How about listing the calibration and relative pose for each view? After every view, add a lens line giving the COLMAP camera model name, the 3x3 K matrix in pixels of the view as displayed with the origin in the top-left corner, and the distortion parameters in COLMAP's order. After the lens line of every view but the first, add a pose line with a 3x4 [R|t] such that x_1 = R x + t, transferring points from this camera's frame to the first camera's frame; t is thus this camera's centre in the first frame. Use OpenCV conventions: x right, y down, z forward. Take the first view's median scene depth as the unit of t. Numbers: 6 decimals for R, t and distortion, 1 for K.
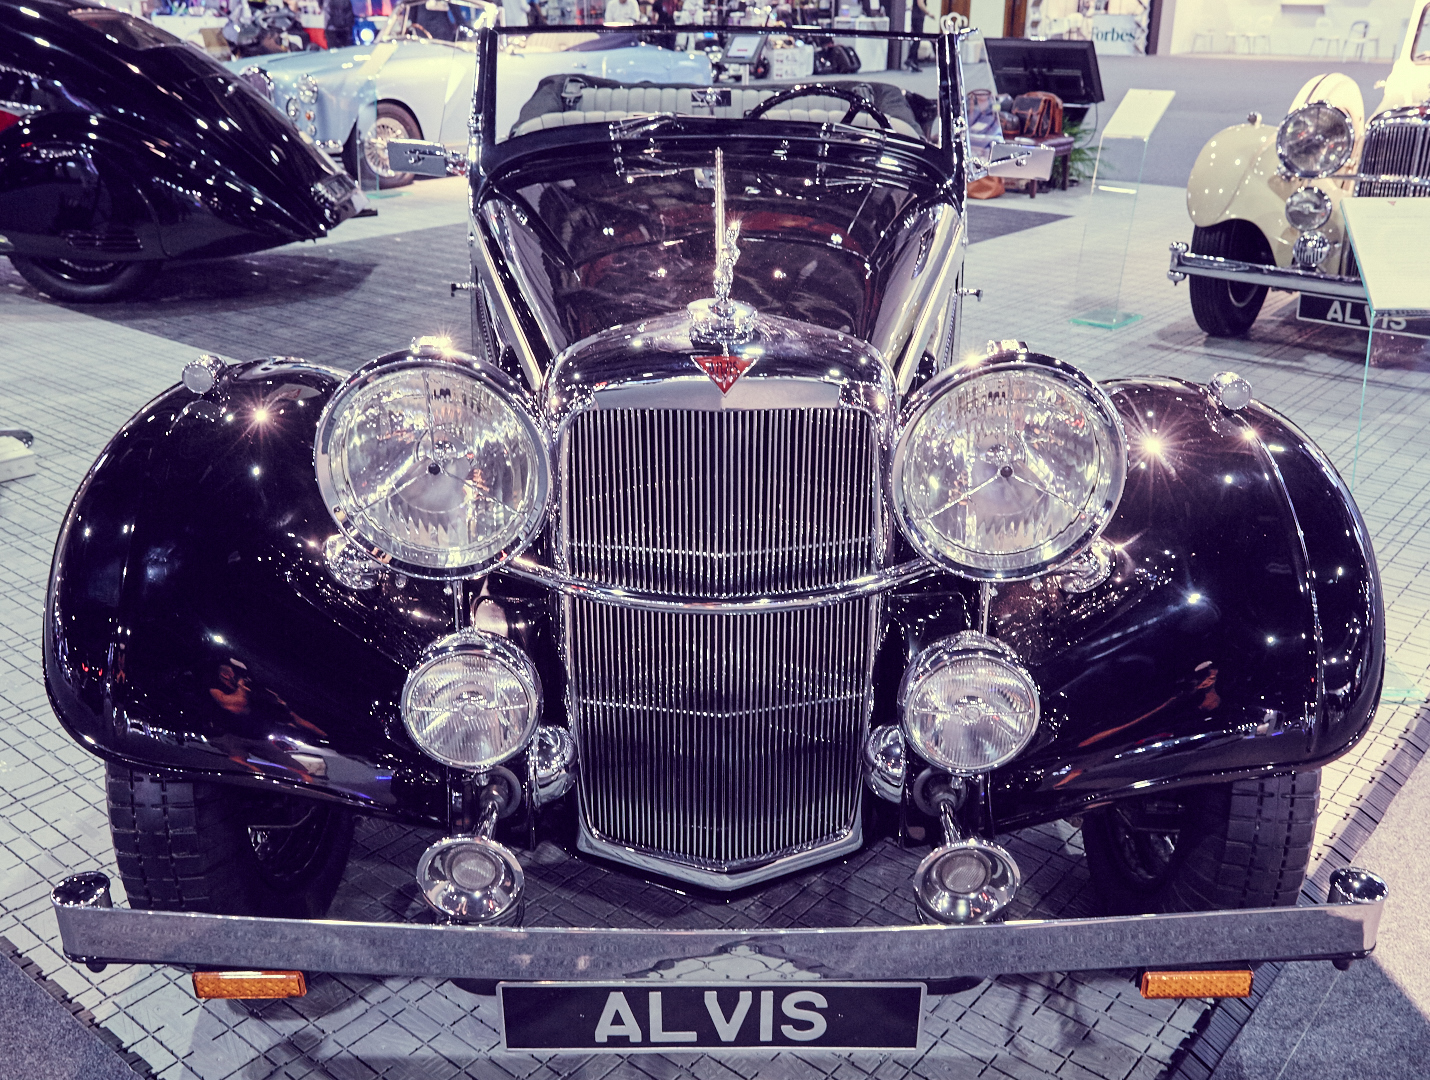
lens RADIAL K [[1349.5, 0, 714.6], [0, 1349.5, 534.5], [0, 0, 1]] dist [-0.002730, 0.000000]
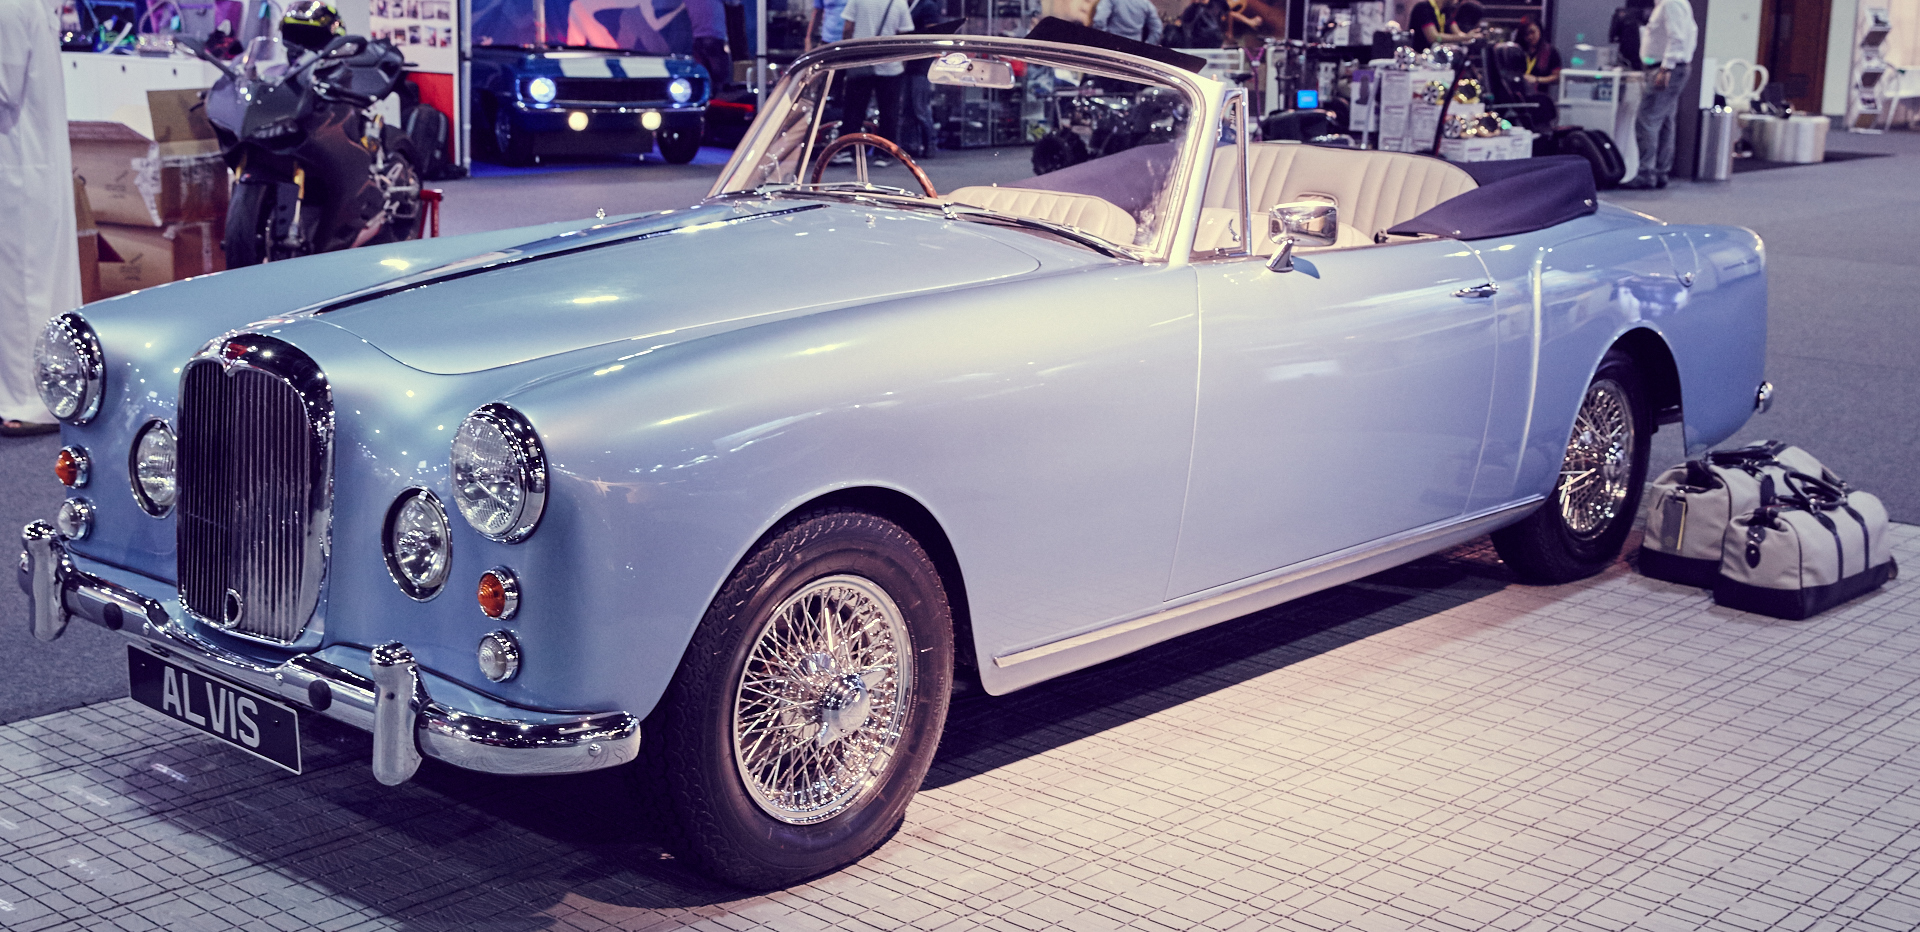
lens RADIAL K [[2253.7, 0, 959.4], [0, 2253.7, 464.7], [0, 0, 1]] dist [-0.027863, 0.000000]
pose [[0.999337, 0.024566, -0.026869, -0.142564], [-0.028985, 0.983447, -0.178863, -0.173710], [0.022031, 0.179524, 0.983507, 0.424878]]
